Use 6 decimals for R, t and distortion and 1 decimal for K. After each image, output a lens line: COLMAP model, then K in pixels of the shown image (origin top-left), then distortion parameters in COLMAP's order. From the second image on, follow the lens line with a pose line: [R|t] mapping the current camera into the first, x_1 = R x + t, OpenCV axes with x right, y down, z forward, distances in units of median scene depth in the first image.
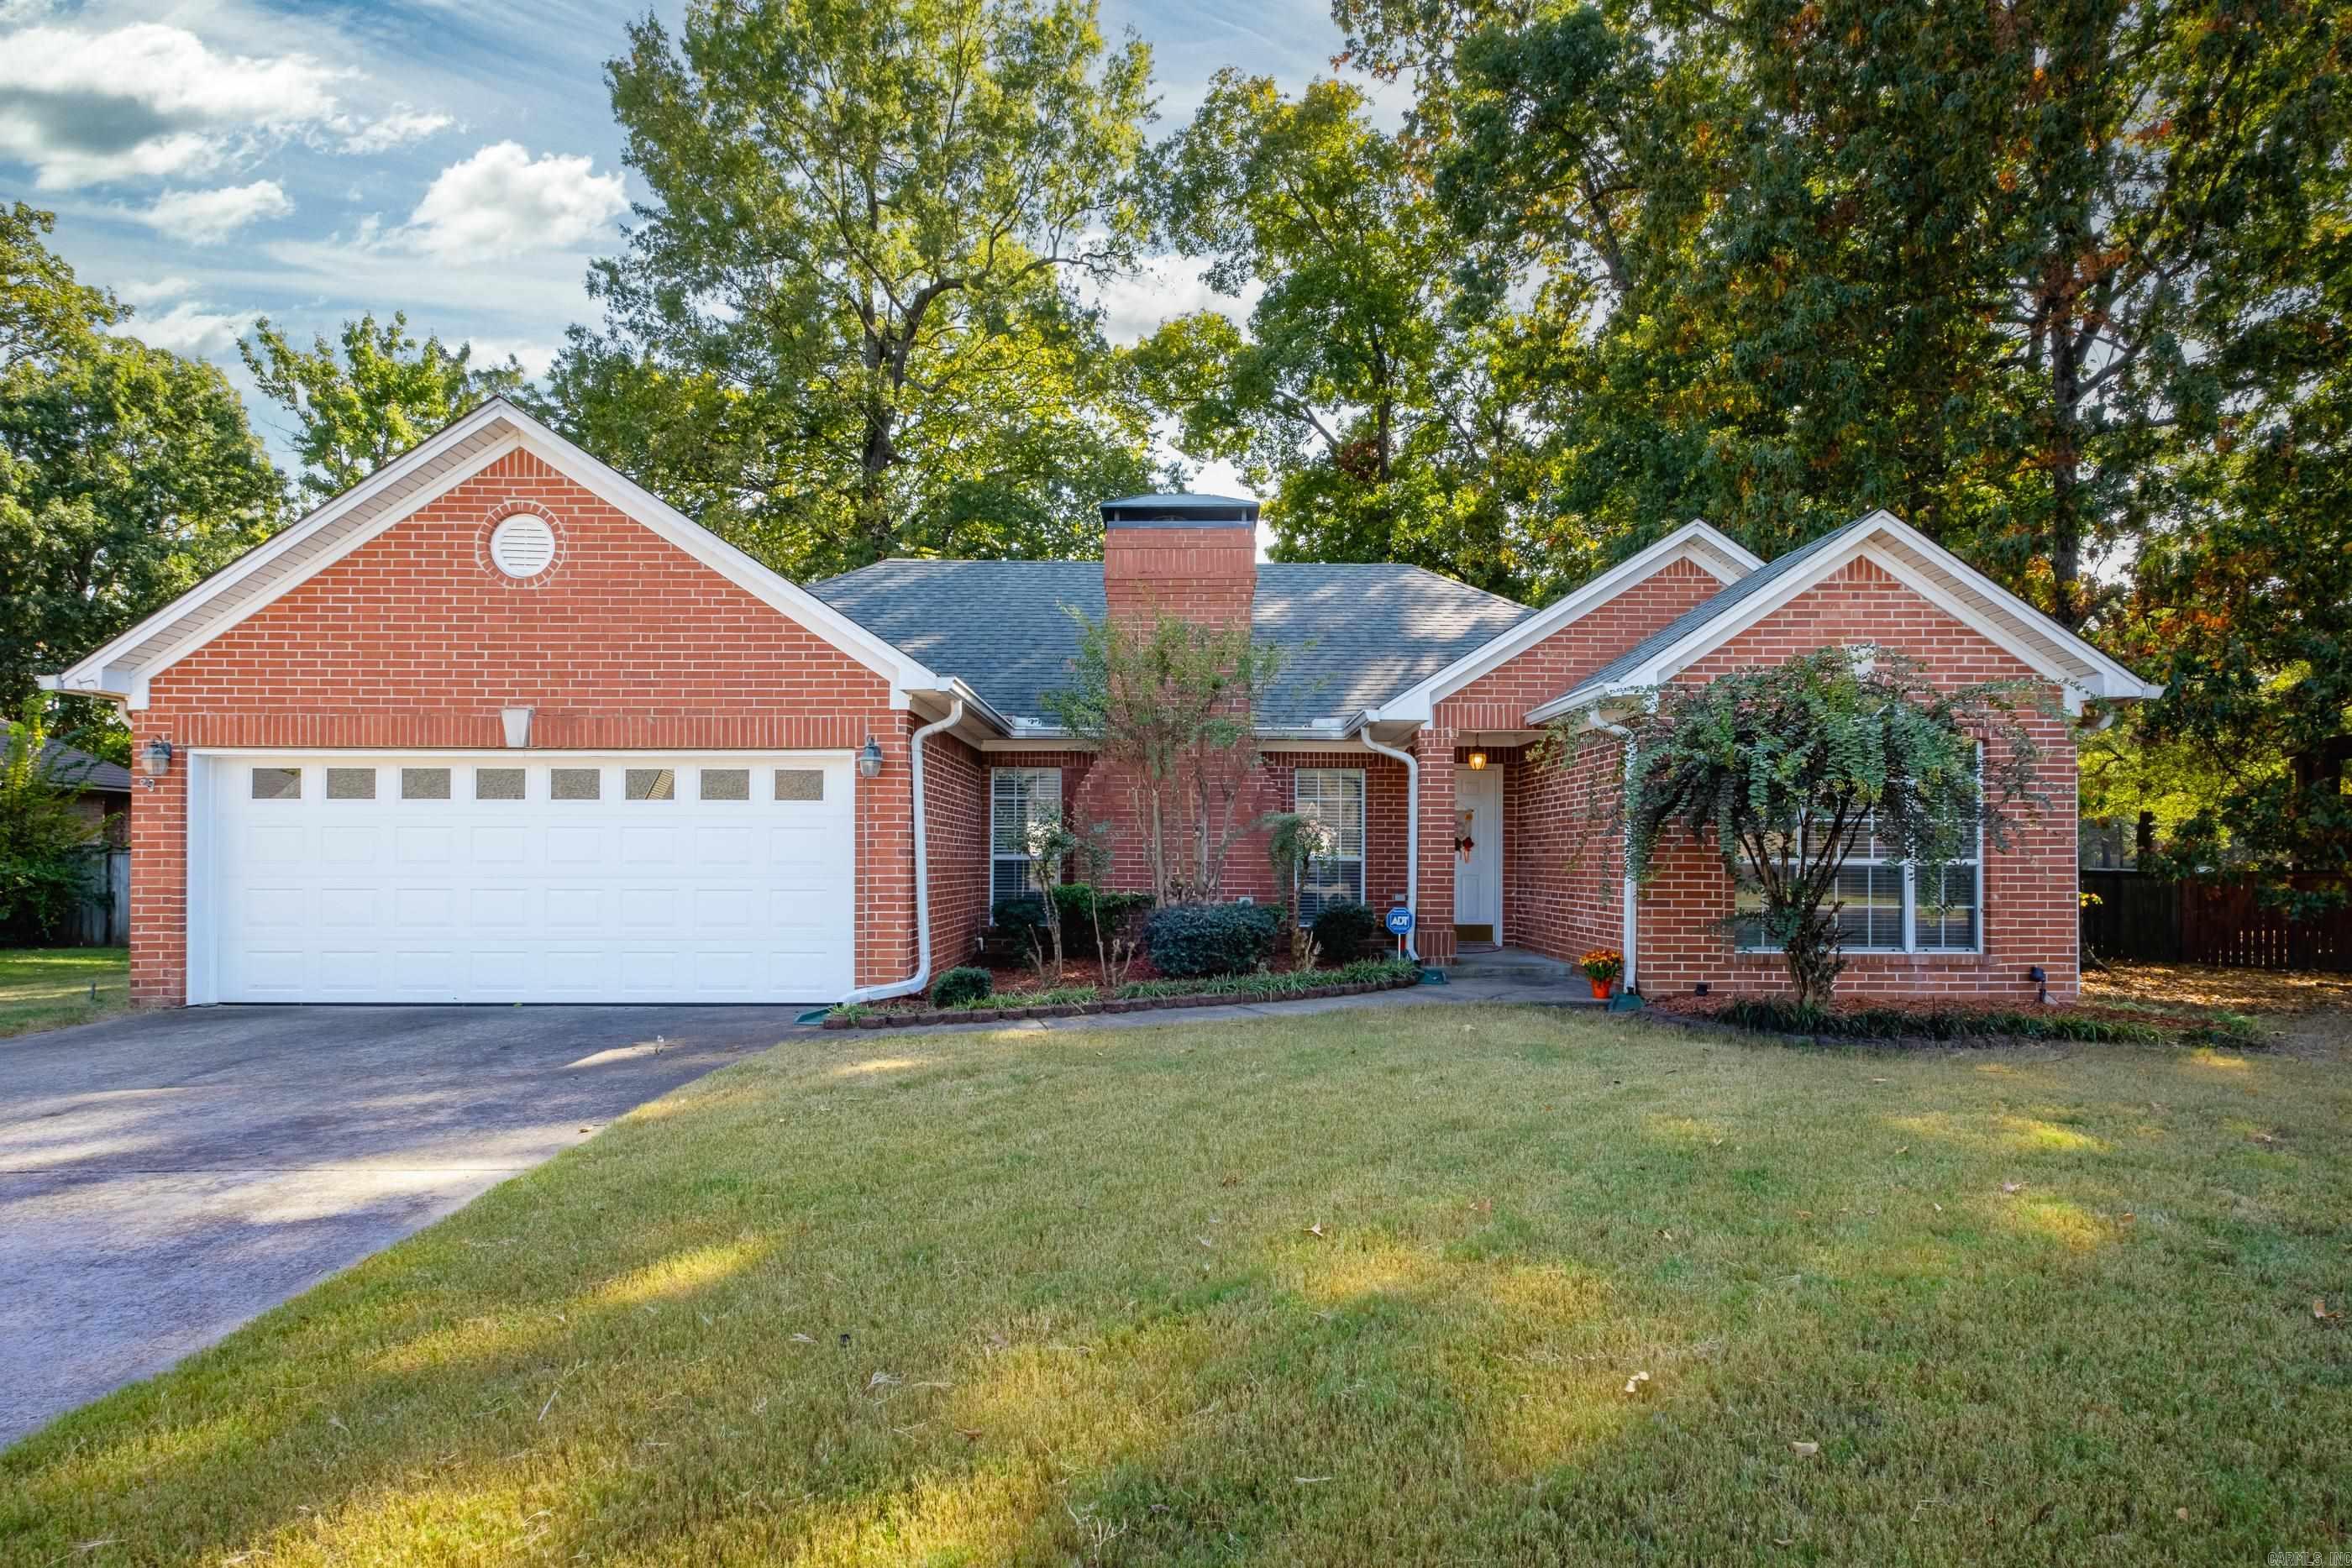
lens RADIAL K [[1197.2, 0, 1189.3], [0, 1197.2, 851.0], [0, 0, 1]] dist [0.001635, -0.000177]
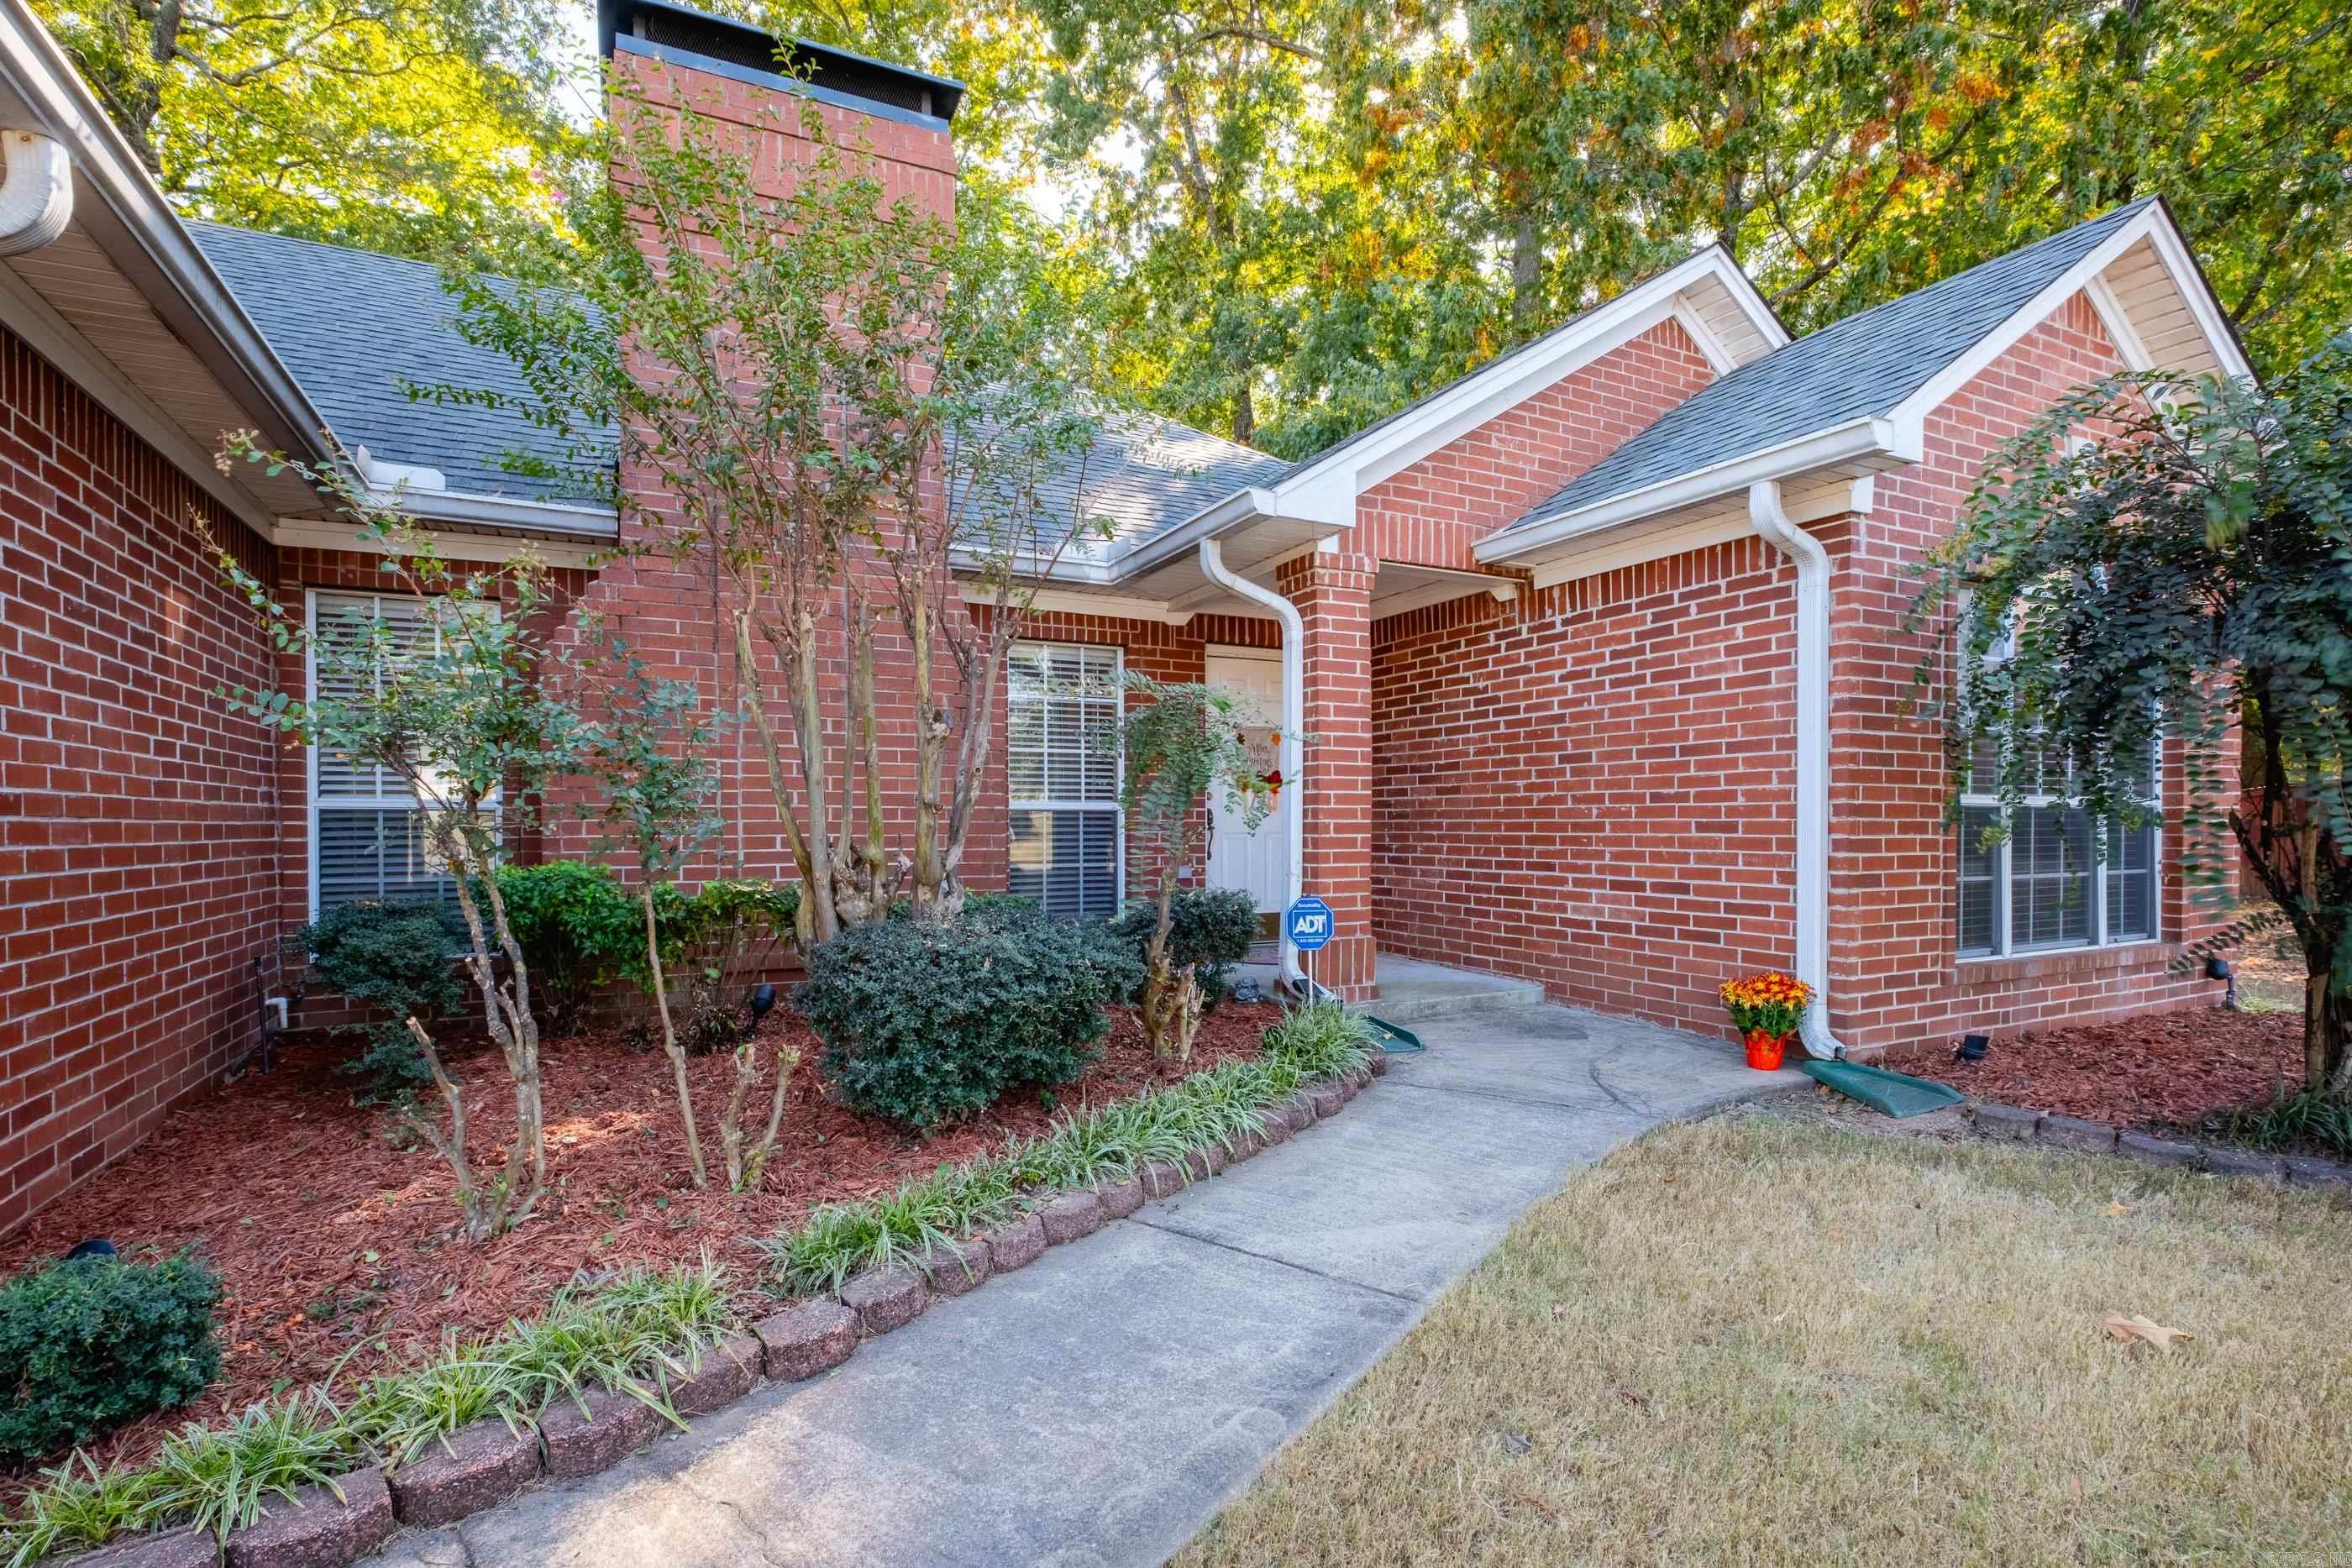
lens RADIAL K [[1110.5, 0, 1182.9], [0, 1110.5, 838.5], [0, 0, 1]] dist [-0.000167, -0.000189]
pose [[0.895941, -0.012547, 0.443995, -0.073962], [0.003346, 0.999763, 0.021500, 0.012043], [-0.444160, -0.017777, 0.895771, 0.592733]]
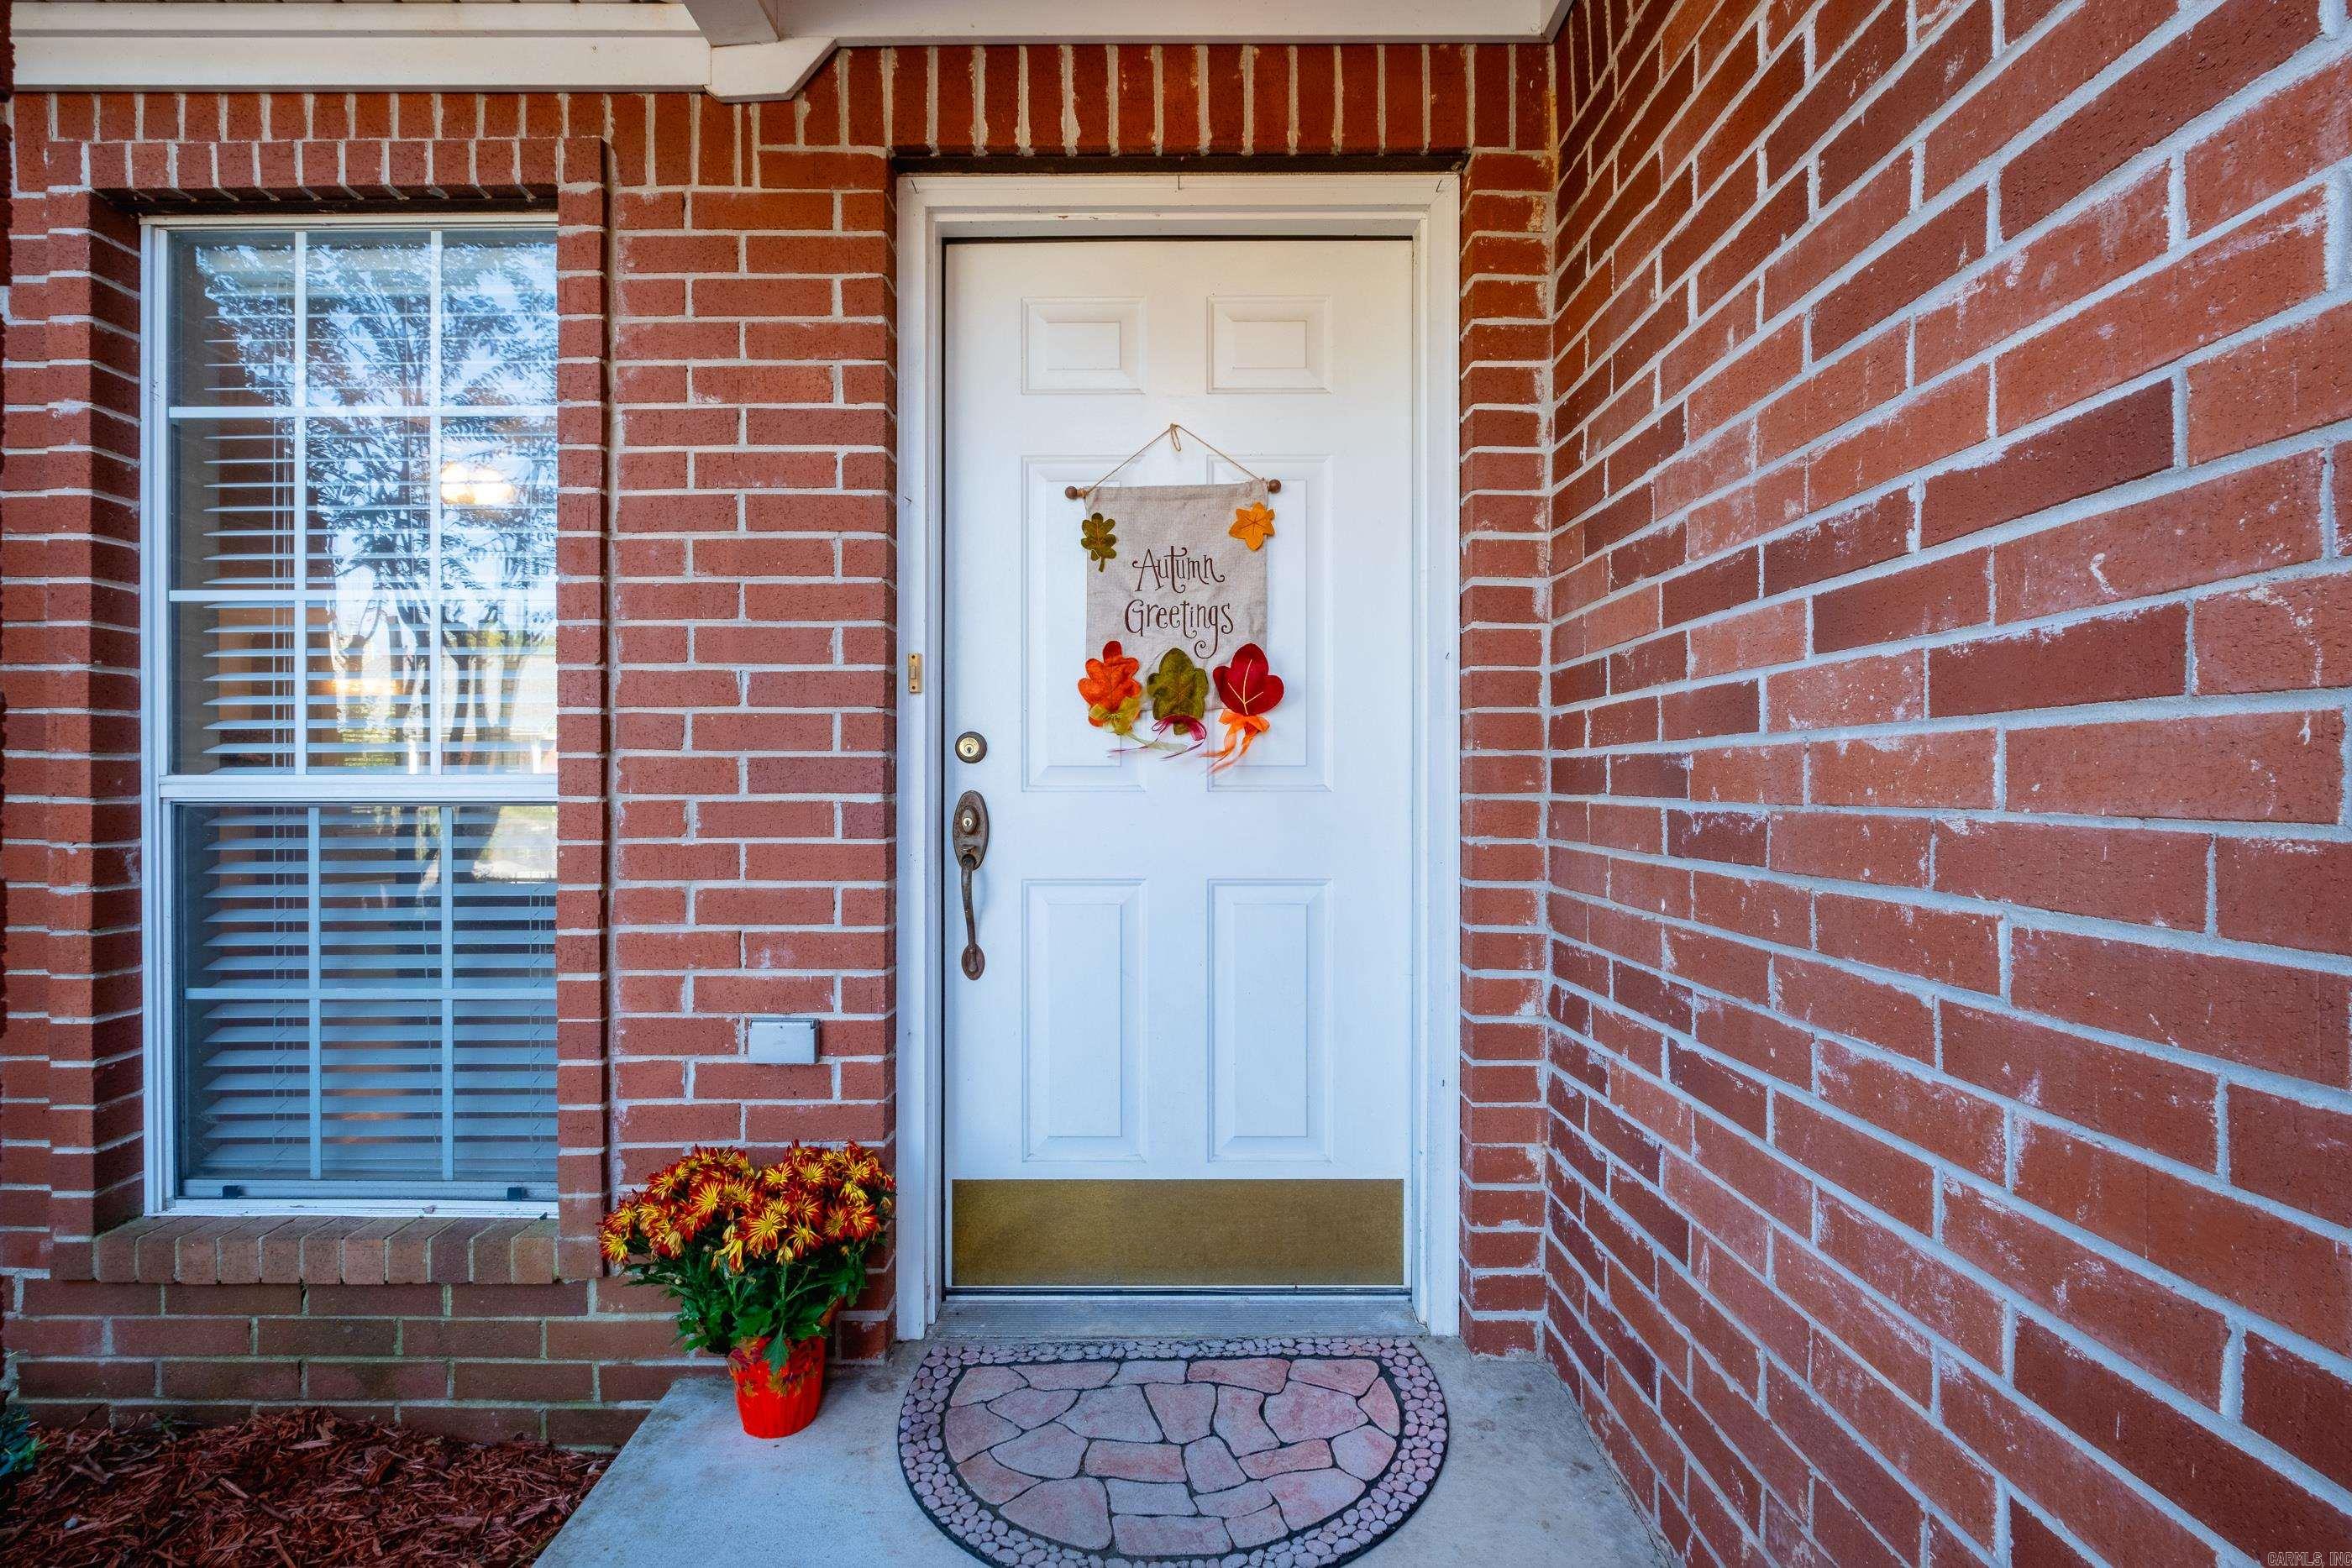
lens RADIAL K [[1016.2, 0, 1252.7], [0, 1016.2, 784.4], [0, 0, 1]] dist [0.000010, -0.000022]
pose [[0.999971, -0.004937, -0.005724, 0.272229], [0.004996, 0.999933, 0.010394, 0.005983], [0.005673, -0.010423, 0.999930, 1.002832]]
